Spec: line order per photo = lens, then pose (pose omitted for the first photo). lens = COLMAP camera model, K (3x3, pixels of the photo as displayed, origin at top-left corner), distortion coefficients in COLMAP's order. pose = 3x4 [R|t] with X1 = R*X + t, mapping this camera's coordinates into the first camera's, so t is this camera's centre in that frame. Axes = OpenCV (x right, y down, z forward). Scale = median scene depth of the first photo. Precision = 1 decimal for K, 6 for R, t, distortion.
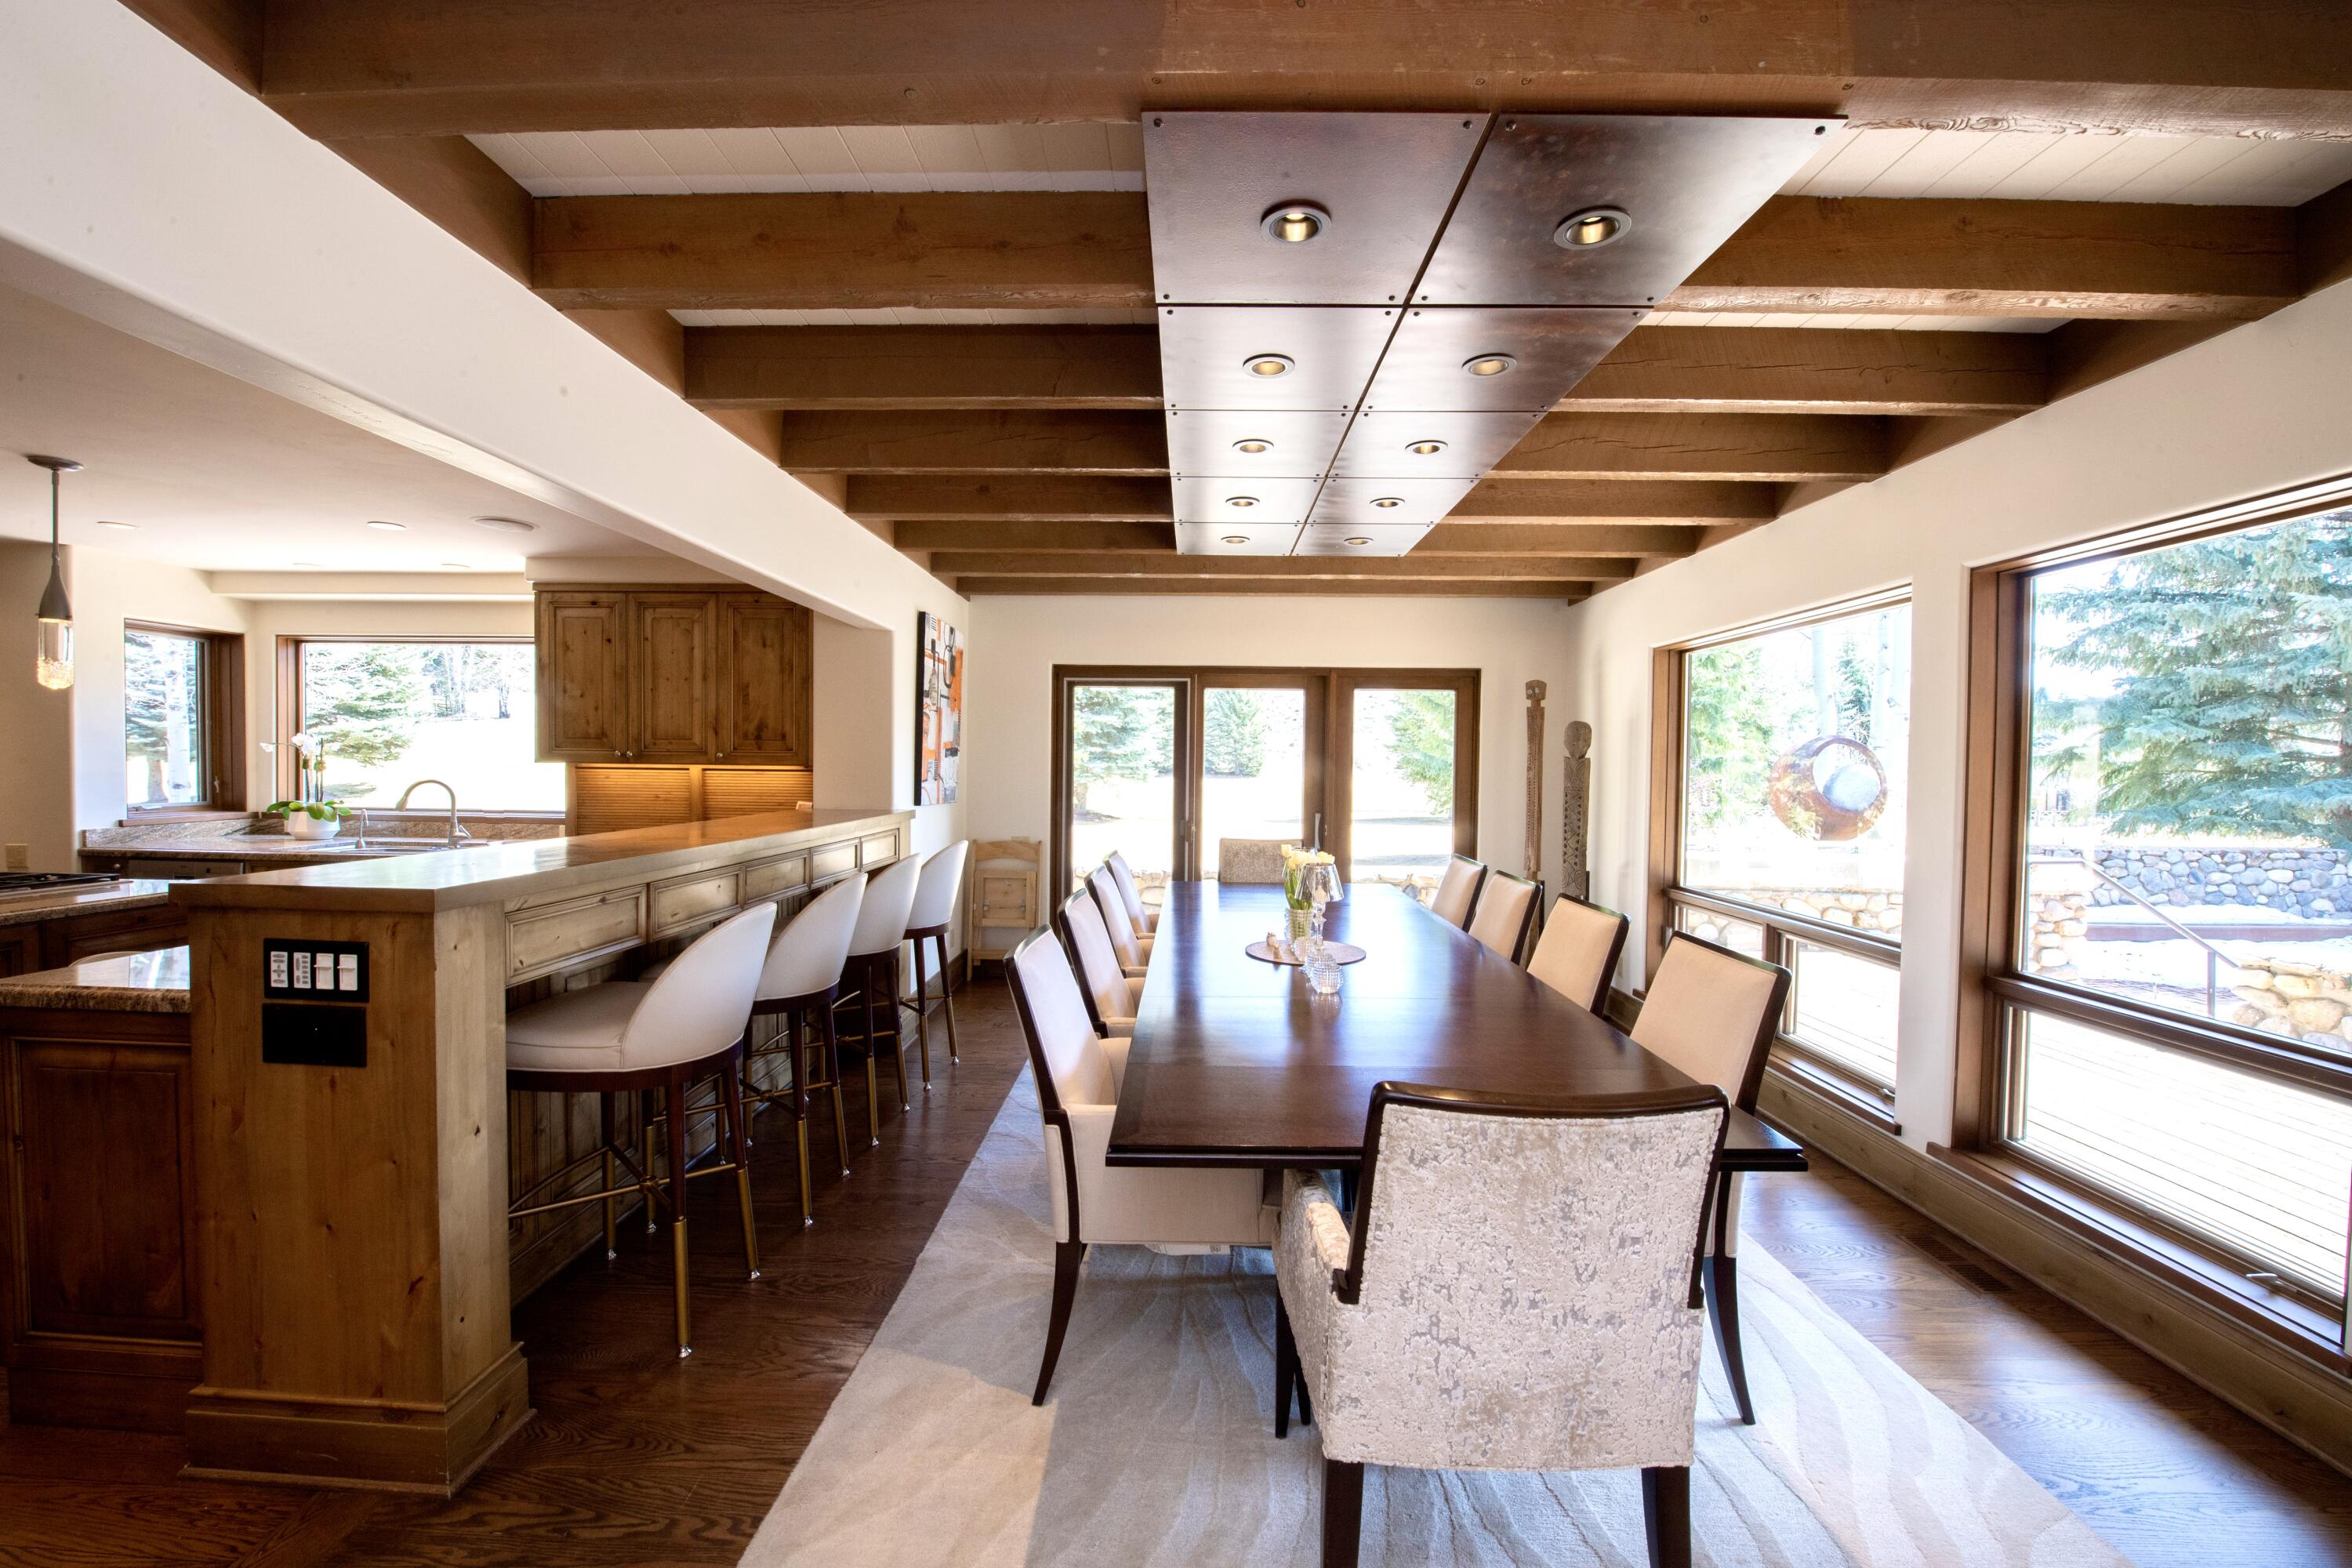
lens RADIAL K [[926.0, 0, 1175.1], [0, 926.0, 788.2], [0, 0, 1]] dist [-0.019695, -0.000852]
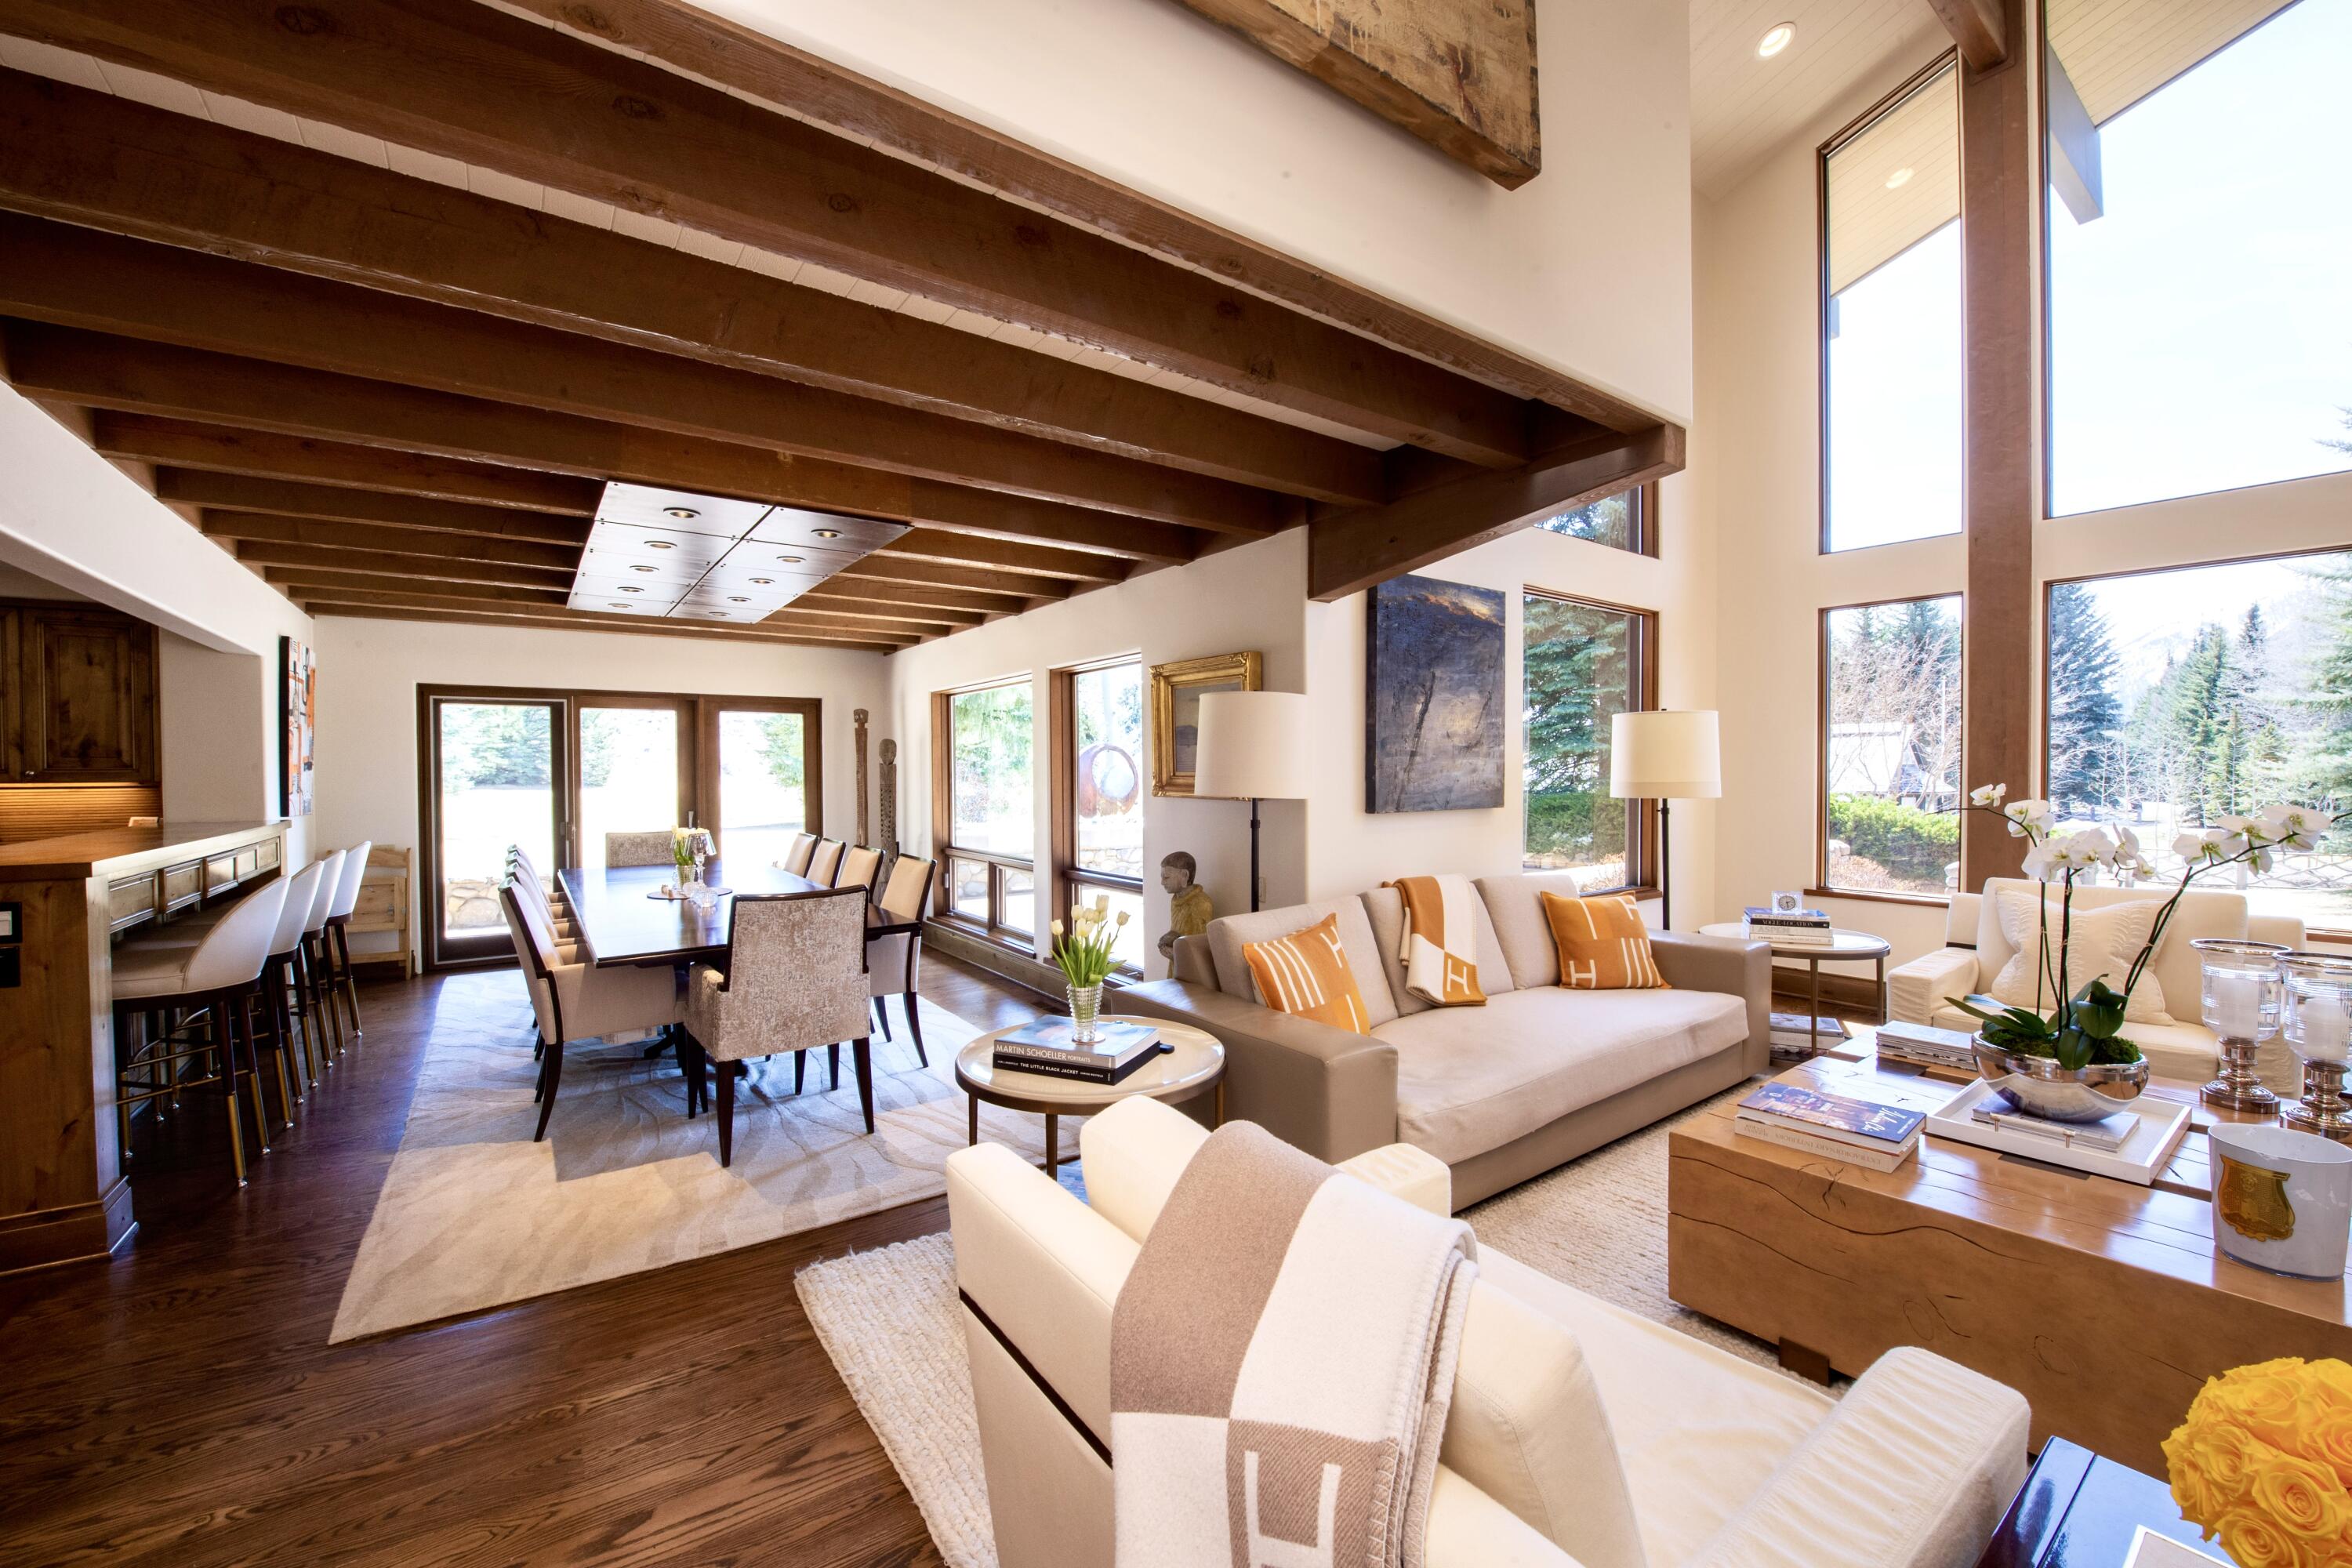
lens RADIAL K [[926.0, 0, 1162.6], [0, 926.0, 785.0], [0, 0, 1]] dist [-0.019695, -0.000852]
pose [[0.804740, -0.026089, 0.593054, -0.086303], [0.030778, 0.999524, 0.002206, 0.010963], [-0.592829, 0.016478, 0.805159, -0.463397]]
